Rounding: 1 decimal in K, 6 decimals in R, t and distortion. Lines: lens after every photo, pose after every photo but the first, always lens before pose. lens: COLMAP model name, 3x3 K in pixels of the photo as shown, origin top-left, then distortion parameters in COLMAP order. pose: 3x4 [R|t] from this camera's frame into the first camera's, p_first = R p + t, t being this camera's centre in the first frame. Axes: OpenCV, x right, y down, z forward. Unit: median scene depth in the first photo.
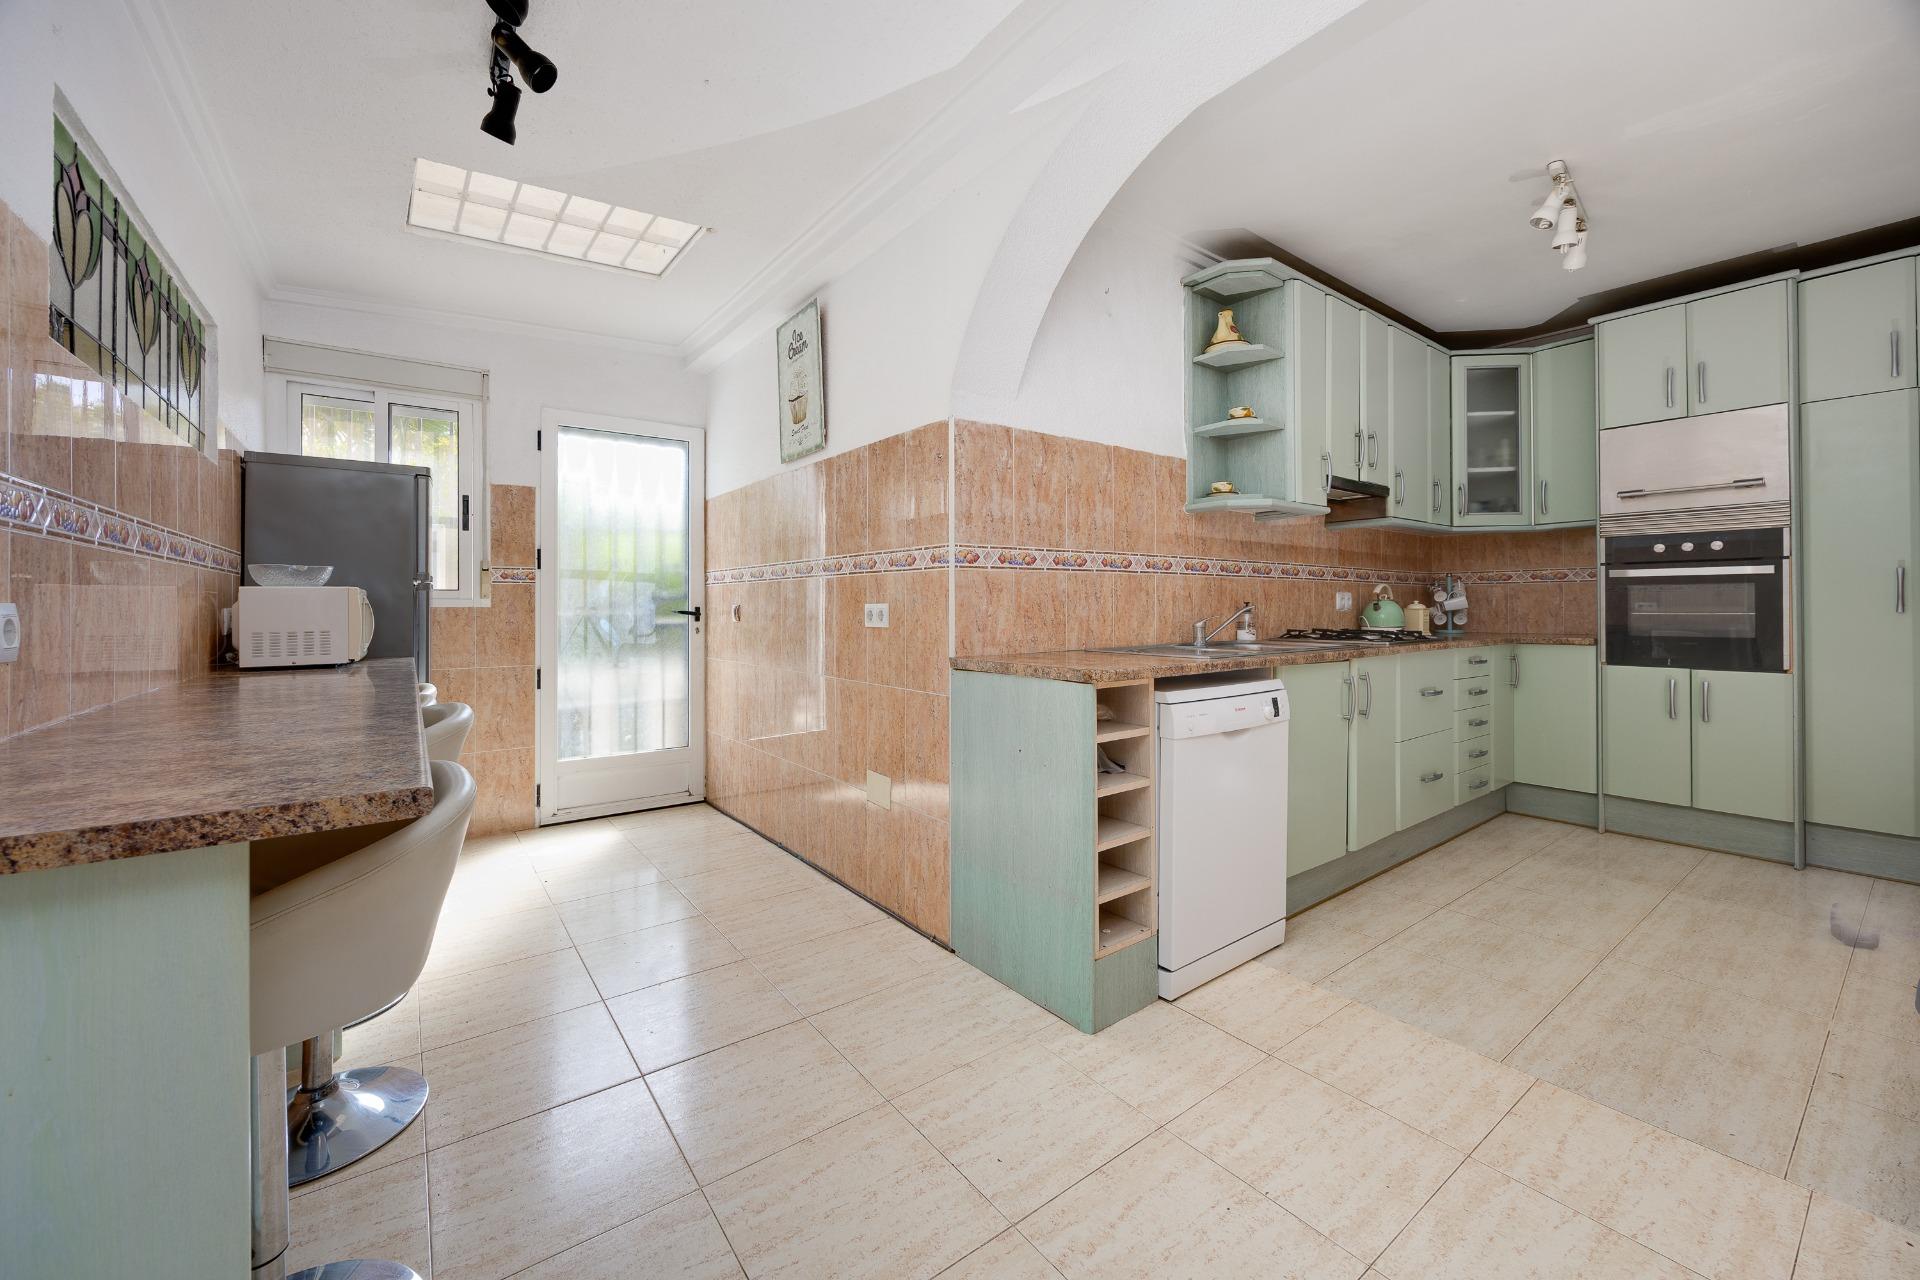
lens RADIAL K [[743.3, 0, 962.0], [0, 743.3, 610.0], [0, 0, 1]] dist [0.000120, 0.000000]
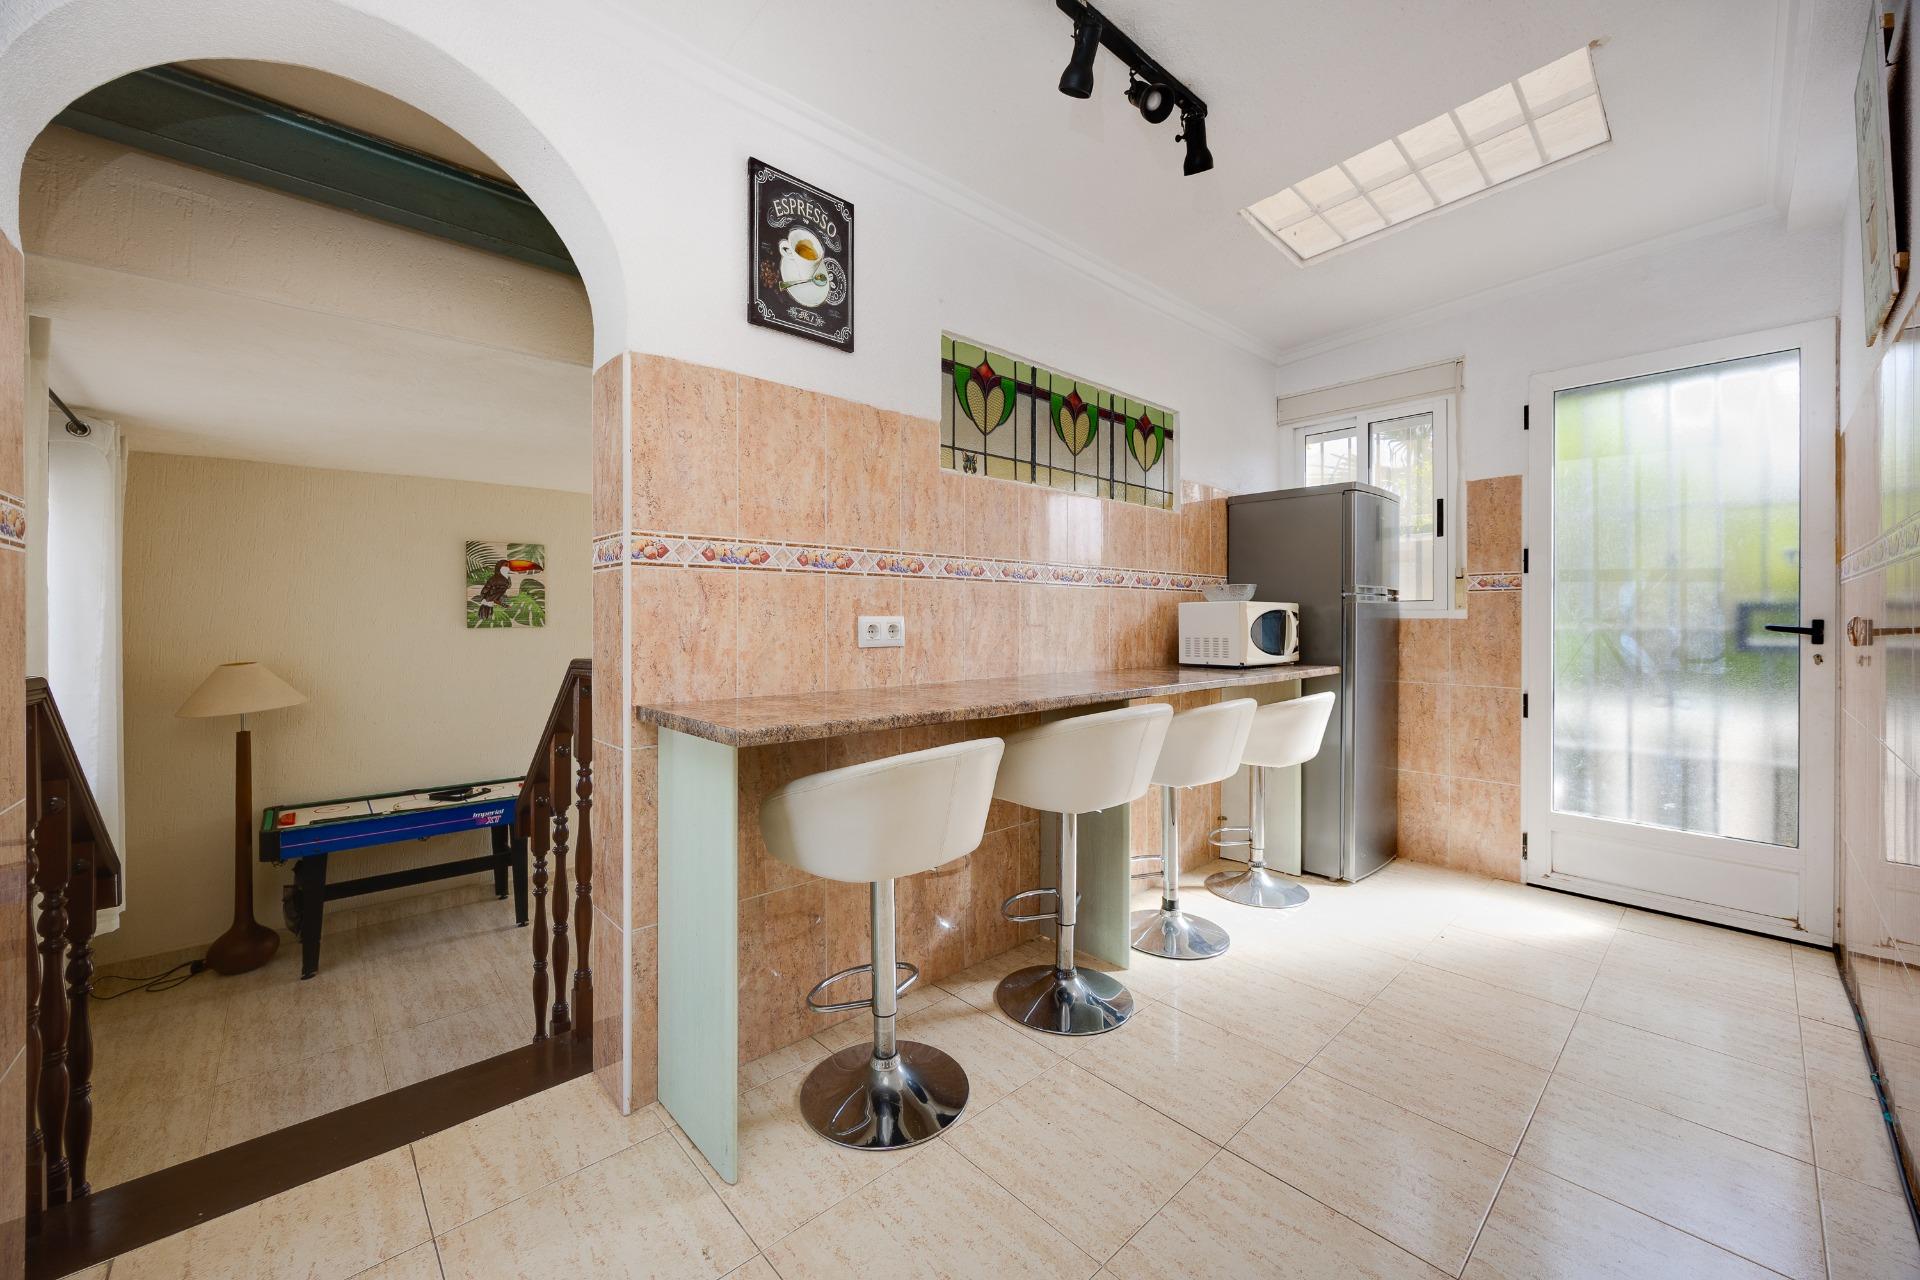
lens RADIAL K [[745.7, 0, 940.0], [0, 745.7, 625.1], [0, 0, 1]] dist [-0.001385, -0.000001]
pose [[0.092903, 0.010955, -0.995615, 0.202081], [-0.005581, 0.999929, 0.010482, -0.002032], [0.995659, 0.004583, 0.092958, 0.278859]]
